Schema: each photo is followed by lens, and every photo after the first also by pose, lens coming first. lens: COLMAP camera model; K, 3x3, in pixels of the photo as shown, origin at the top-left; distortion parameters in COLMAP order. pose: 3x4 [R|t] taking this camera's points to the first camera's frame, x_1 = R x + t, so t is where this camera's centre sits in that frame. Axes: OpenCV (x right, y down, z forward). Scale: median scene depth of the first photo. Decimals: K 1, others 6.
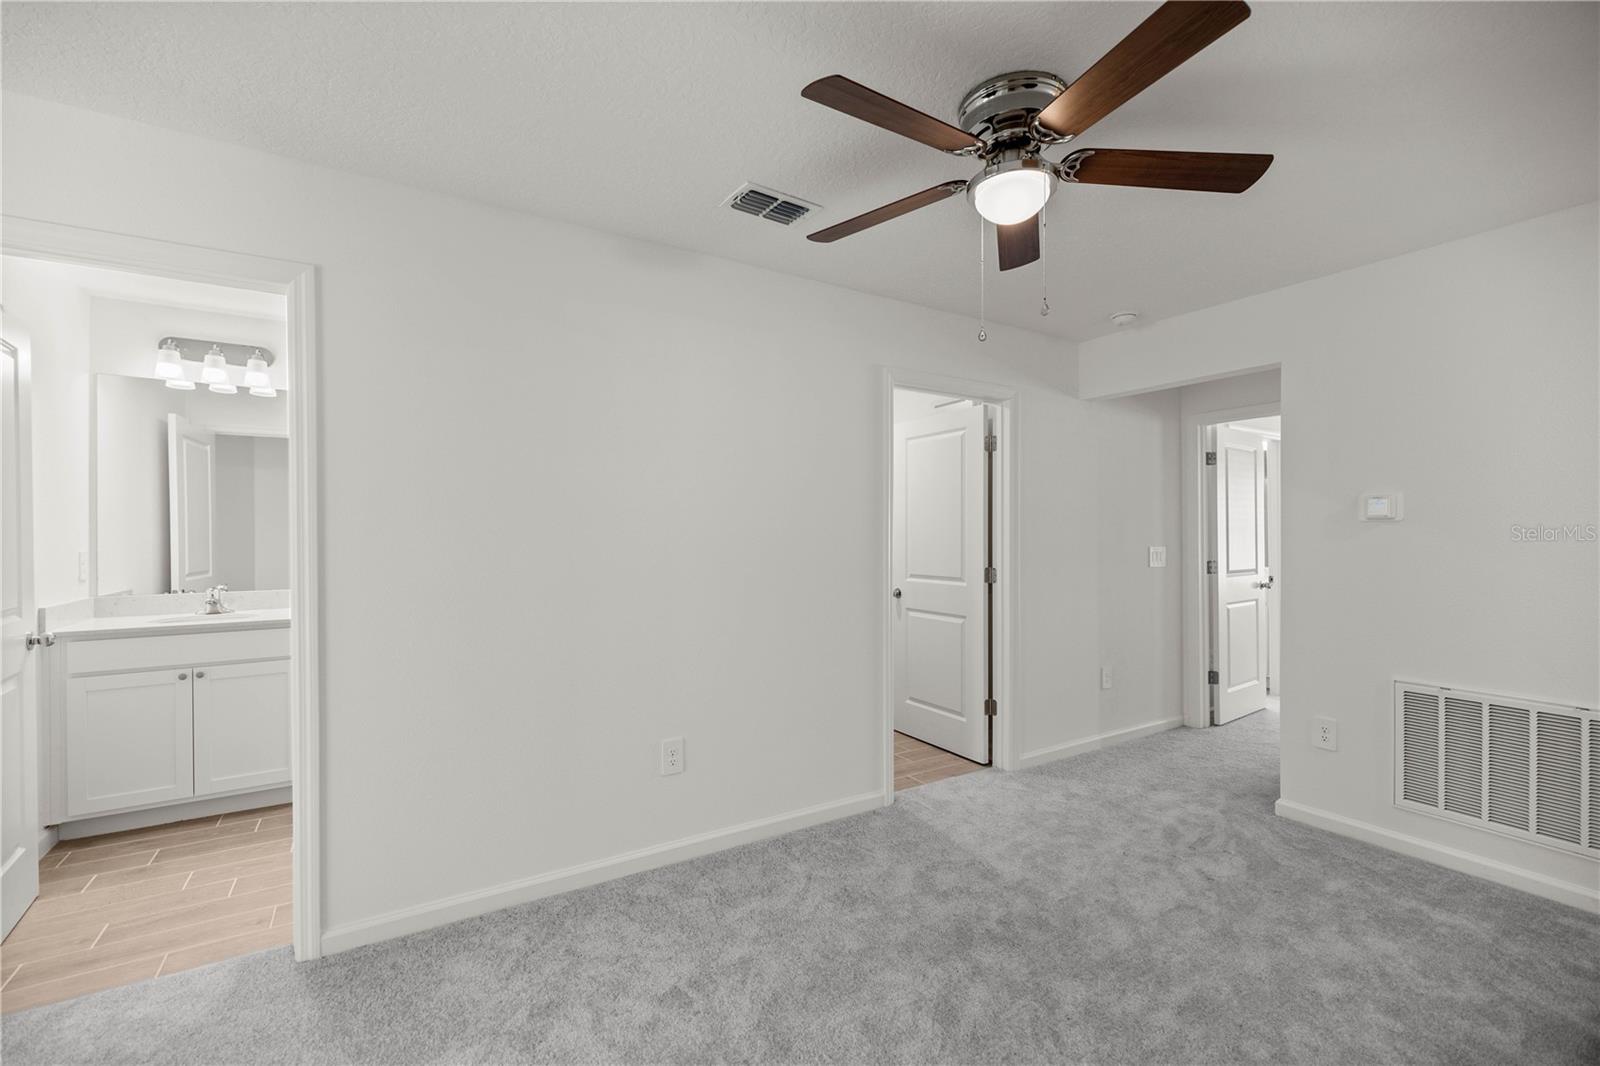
lens RADIAL K [[680.0, 0, 799.6], [0, 680.0, 527.0], [0, 0, 1]] dist [-0.000553, -0.000066]
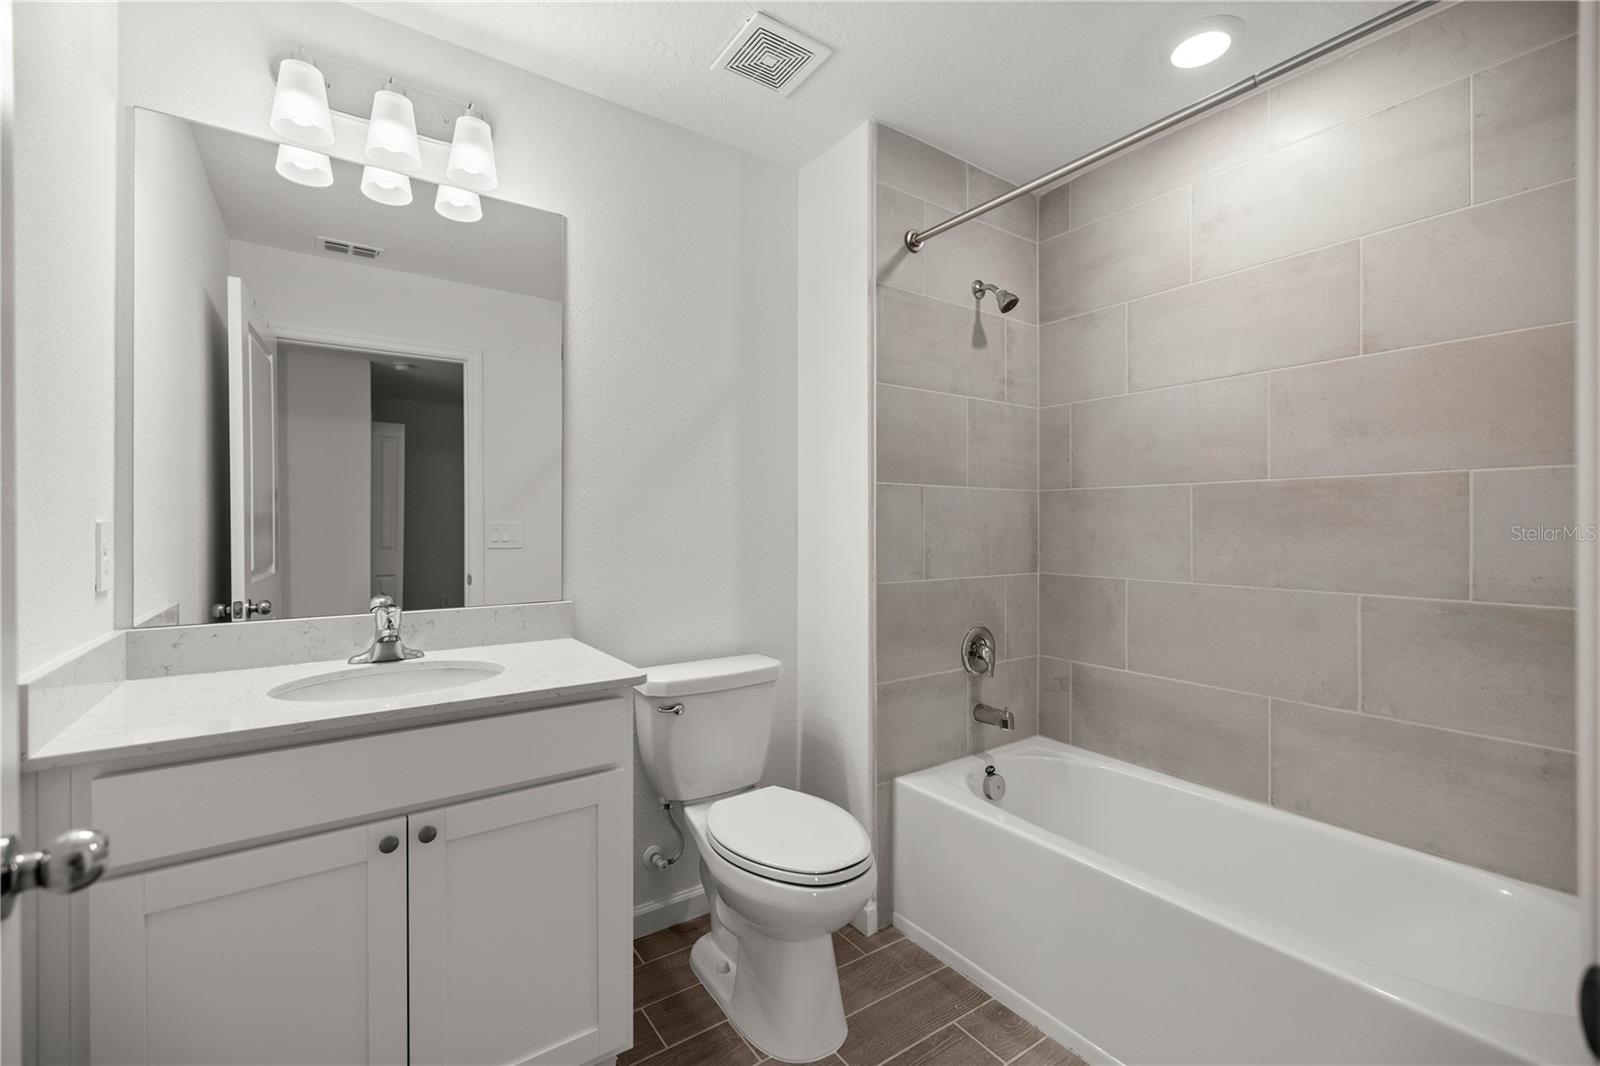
lens RADIAL K [[680.7, 0, 796.7], [0, 680.7, 522.0], [0, 0, 1]] dist [0.001316, 0.000160]
pose [[0.998229, 0.003570, 0.059377, -0.616830], [-0.003113, 0.999965, -0.007784, 0.037182], [-0.059403, 0.007585, 0.998205, 0.530571]]
